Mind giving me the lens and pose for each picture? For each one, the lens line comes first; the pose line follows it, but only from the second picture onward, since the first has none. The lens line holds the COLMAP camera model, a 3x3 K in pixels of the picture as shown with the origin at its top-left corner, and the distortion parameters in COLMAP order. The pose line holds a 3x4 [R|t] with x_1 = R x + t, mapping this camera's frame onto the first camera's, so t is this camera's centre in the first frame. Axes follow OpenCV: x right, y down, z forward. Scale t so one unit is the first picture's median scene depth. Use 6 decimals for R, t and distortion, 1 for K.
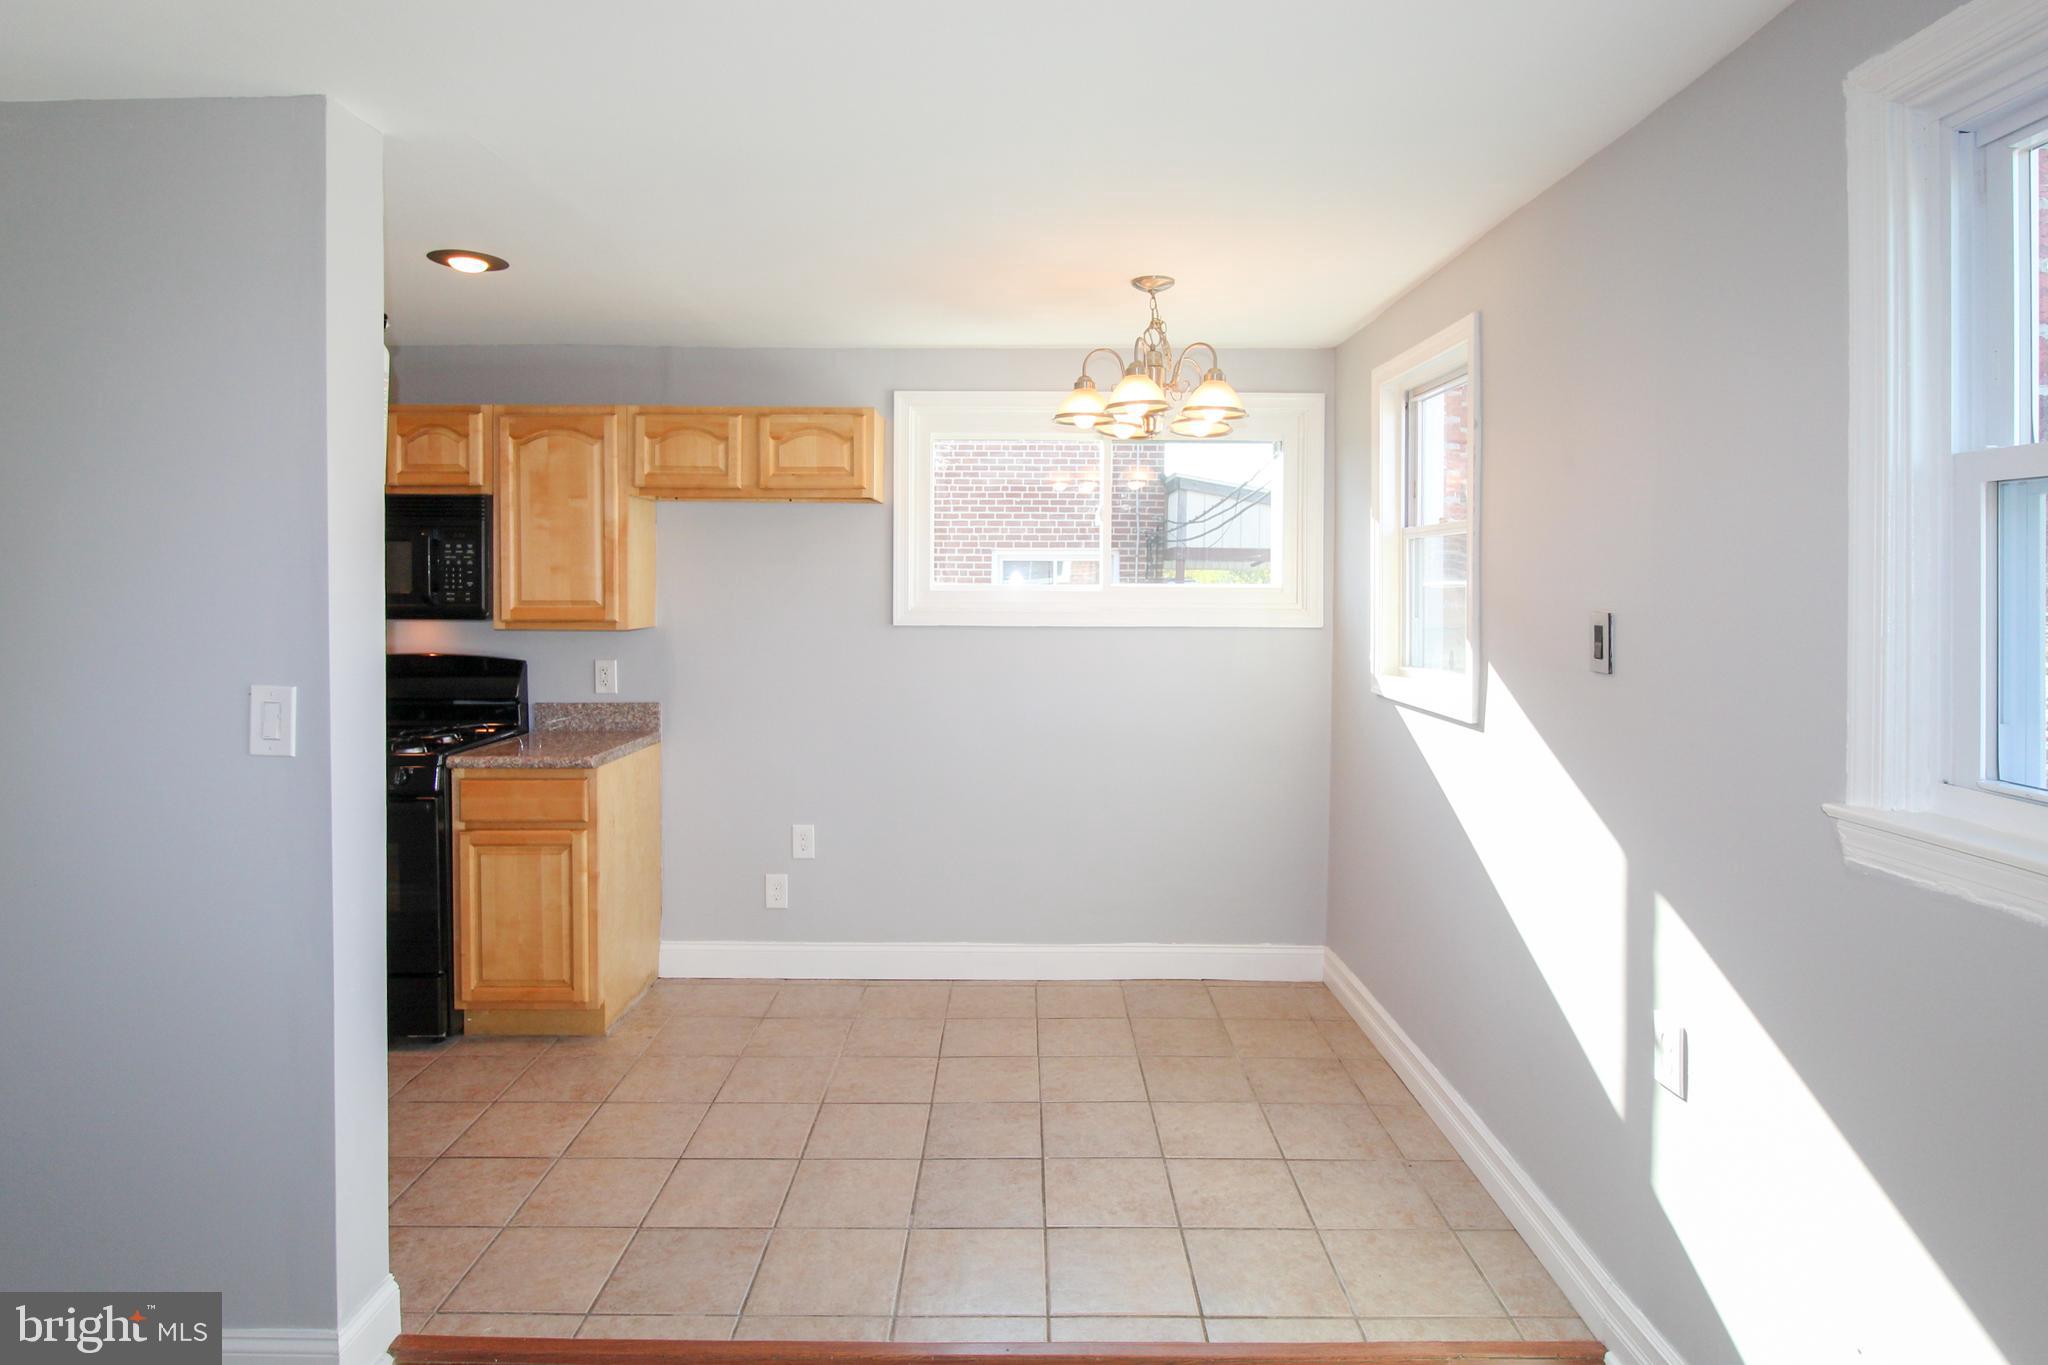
lens RADIAL K [[1126.4, 0, 1019.0], [0, 1126.4, 600.2], [0, 0, 1]] dist [0.002407, -0.009908]
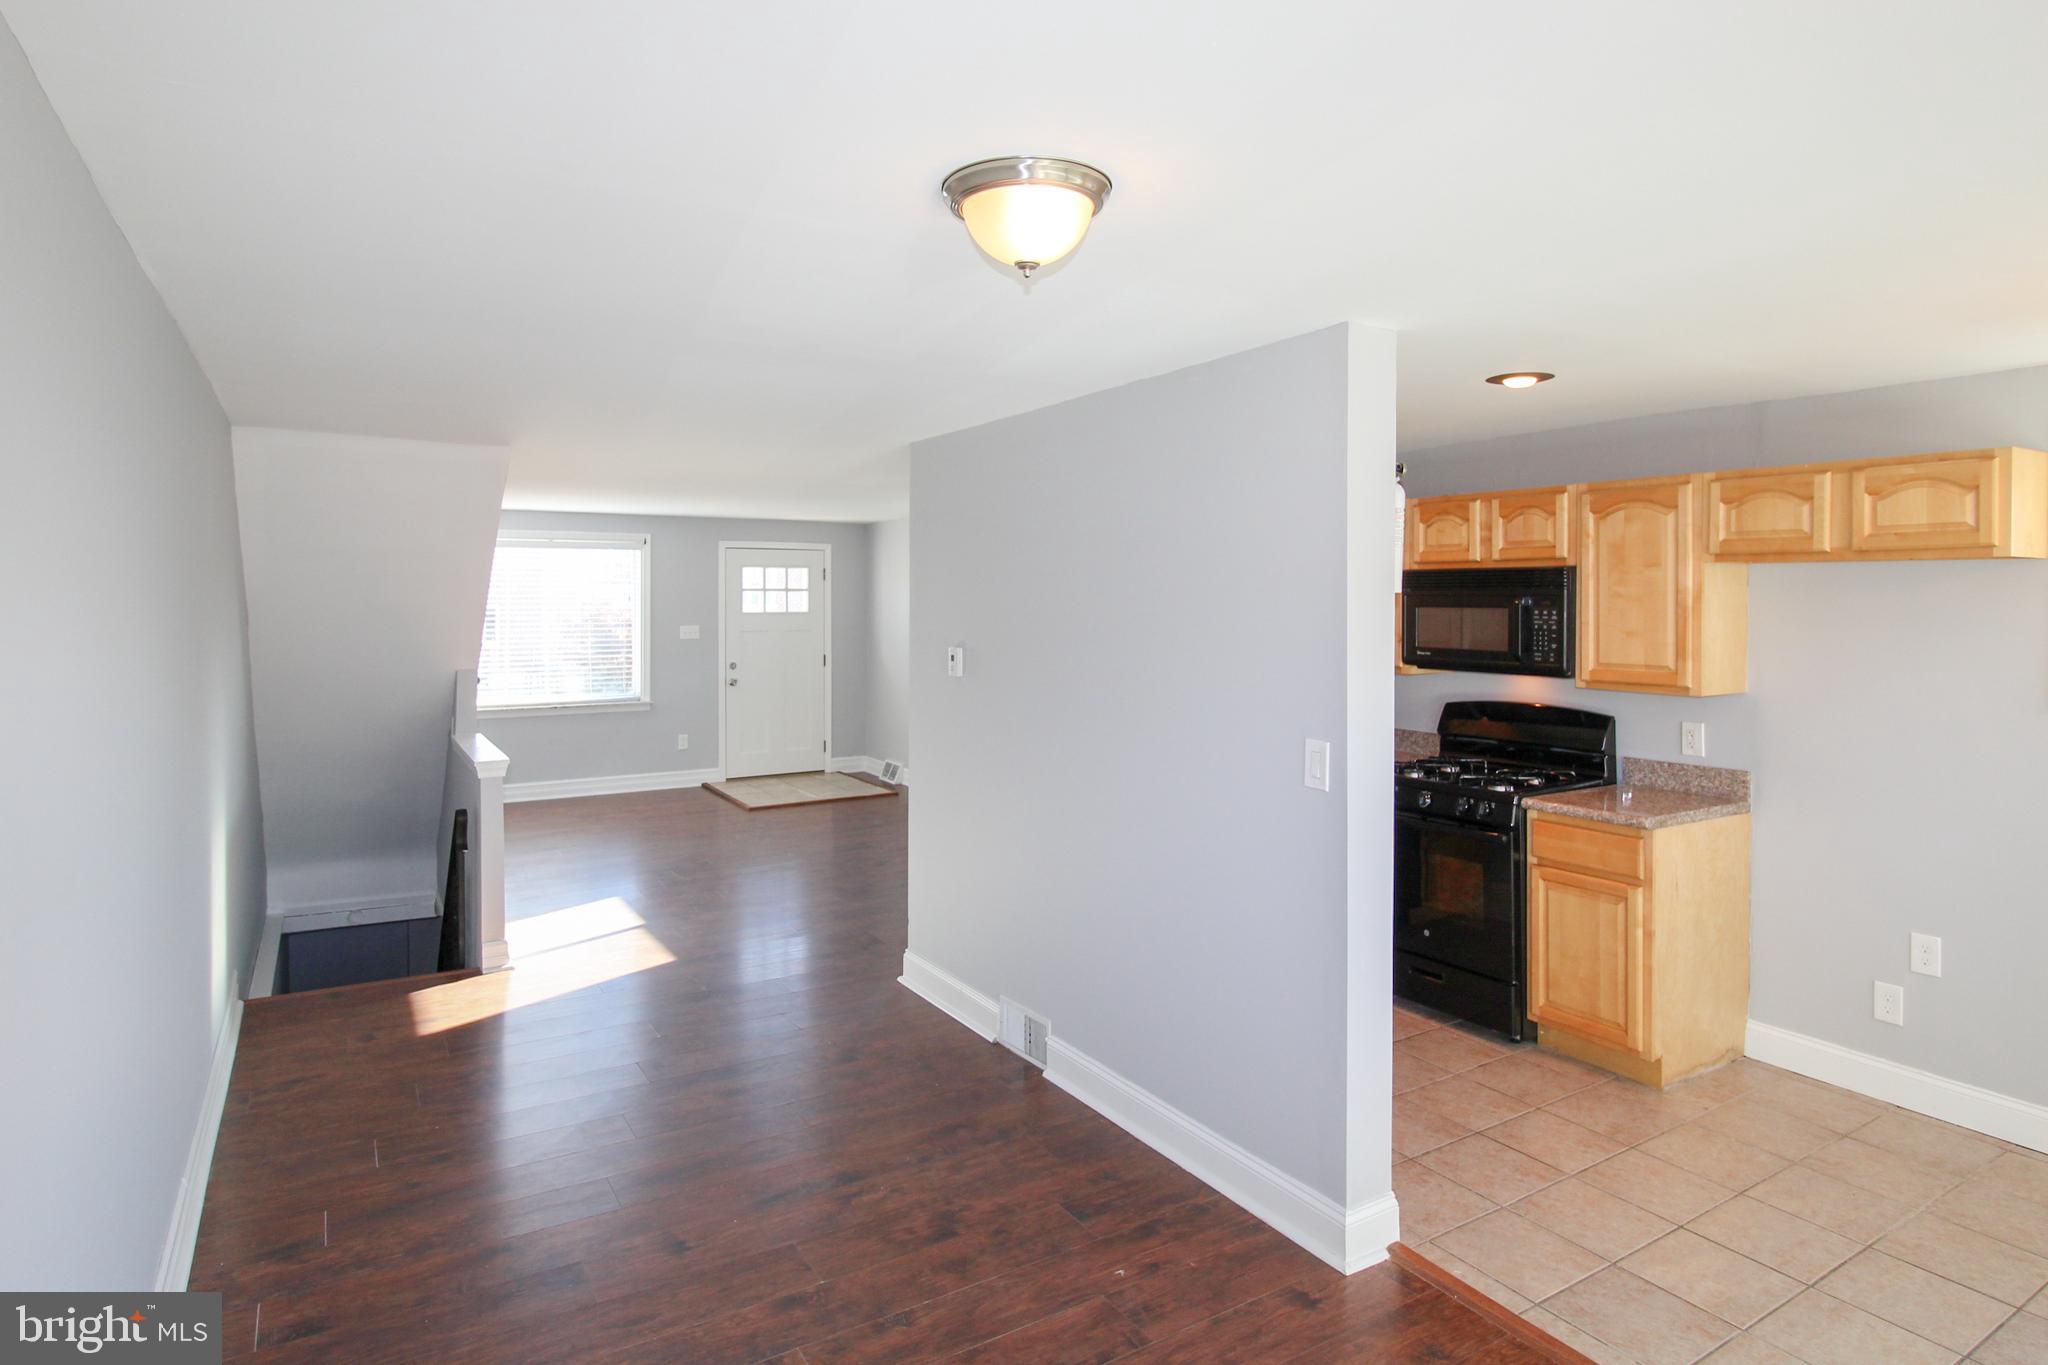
lens RADIAL K [[1124.6, 0, 1024.3], [0, 1124.6, 611.7], [0, 0, 1]] dist [0.001662, -0.009049]
pose [[0.524247, 0.007141, -0.851537, 0.190035], [-0.010278, 0.999945, 0.002058, -0.045657], [0.851504, 0.007673, 0.524291, -0.037648]]
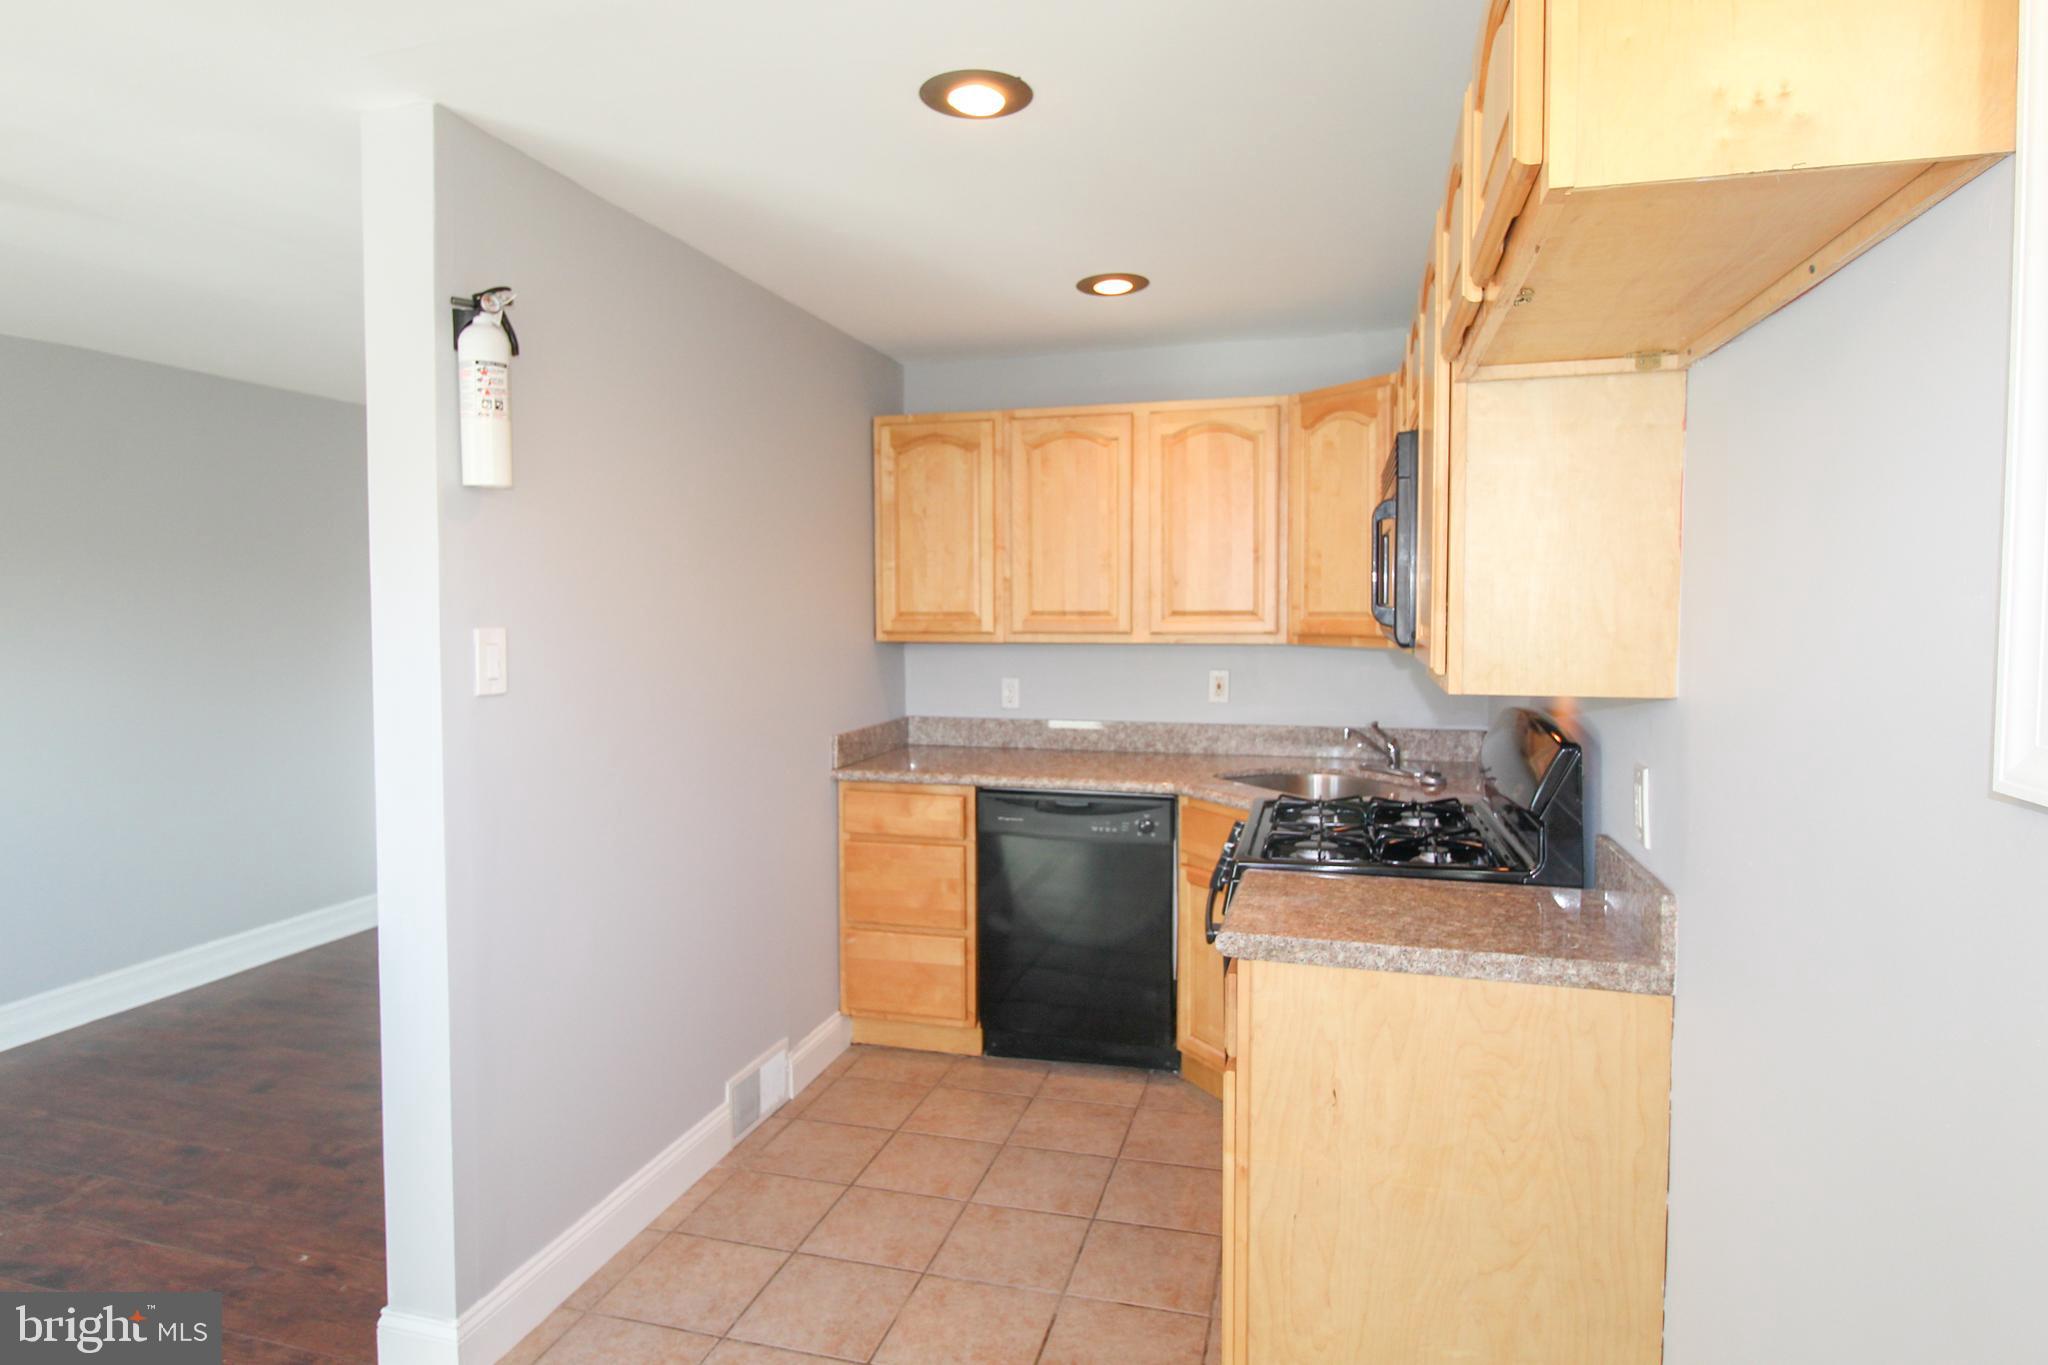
lens RADIAL K [[1136.0, 0, 1022.3], [0, 1136.0, 655.0], [0, 0, 1]] dist [0.000746, -0.010905]
pose [[-0.264927, 0.043528, -0.963286, 0.121348], [-0.009787, 0.998808, 0.047824, -0.008392], [0.964219, 0.022098, -0.264185, 0.969980]]
